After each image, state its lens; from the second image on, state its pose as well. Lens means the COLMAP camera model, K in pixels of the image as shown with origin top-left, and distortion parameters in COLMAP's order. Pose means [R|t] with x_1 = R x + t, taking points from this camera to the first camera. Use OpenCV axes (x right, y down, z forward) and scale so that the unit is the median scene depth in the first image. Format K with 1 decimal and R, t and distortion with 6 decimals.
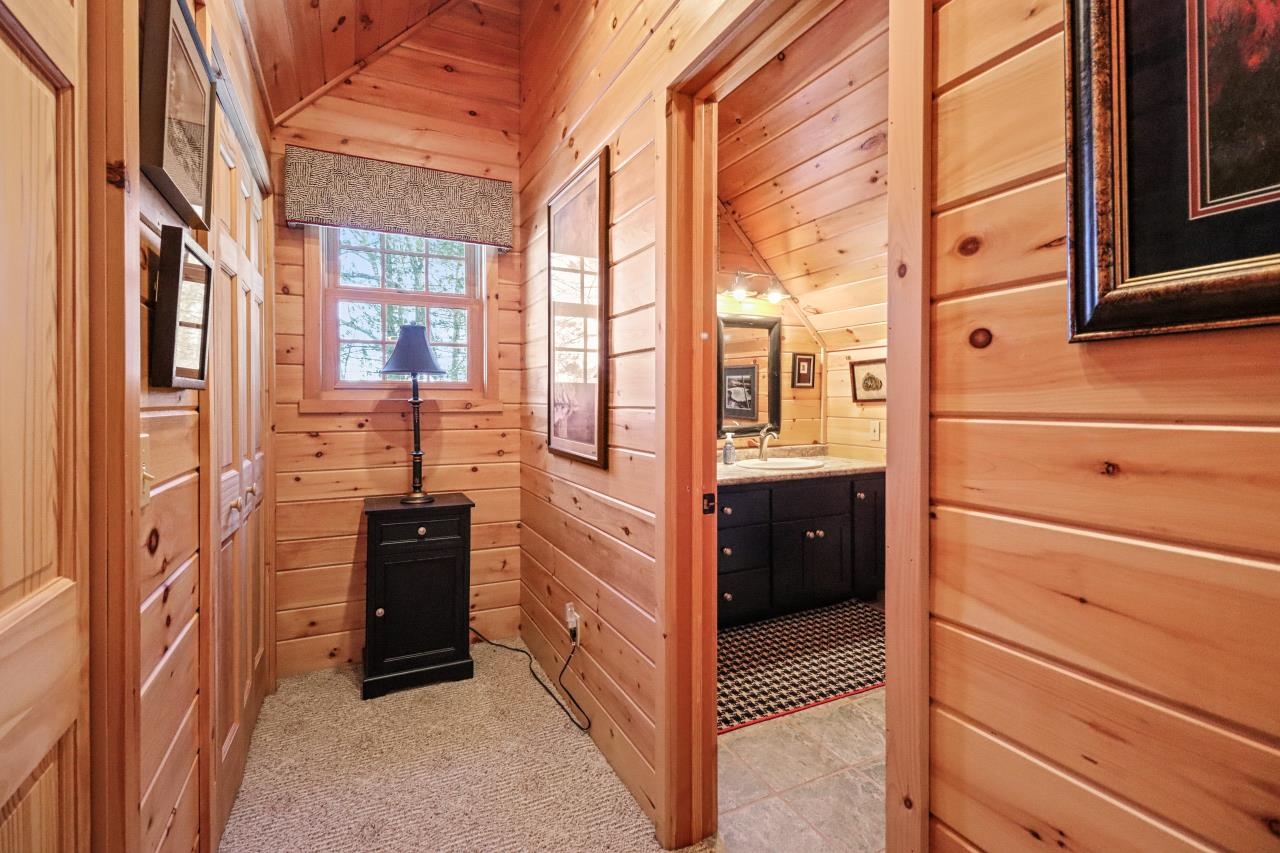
lens RADIAL K [[593.9, 0, 618.2], [0, 593.9, 403.8], [0, 0, 1]] dist [0.002088, 0.000210]
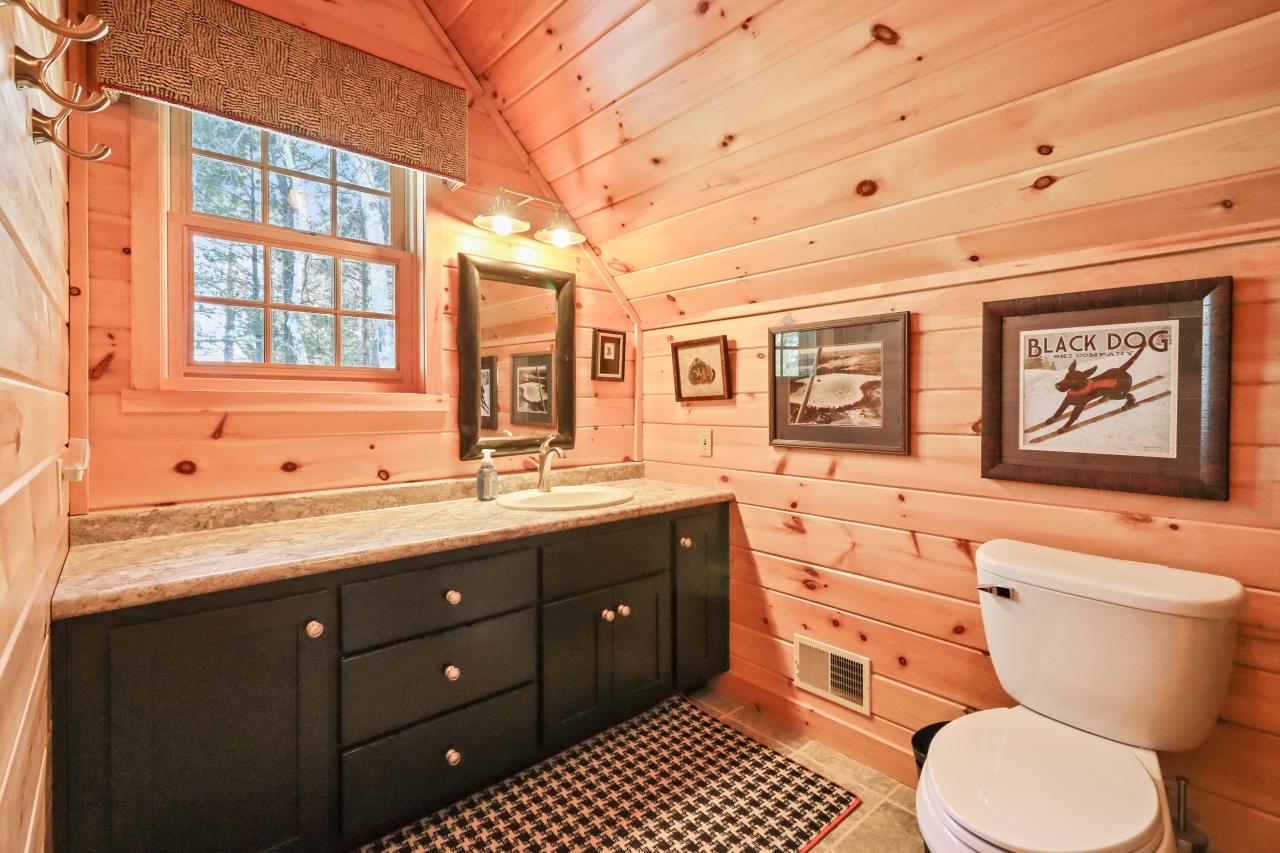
lens RADIAL K [[593.9, 0, 618.2], [0, 593.9, 403.8], [0, 0, 1]] dist [0.002088, 0.000210]
pose [[0.966020, 0.003889, 0.258439, 0.152664], [-0.001220, 0.999944, -0.010488, 0.007572], [-0.258465, 0.009816, 0.965971, 0.352567]]
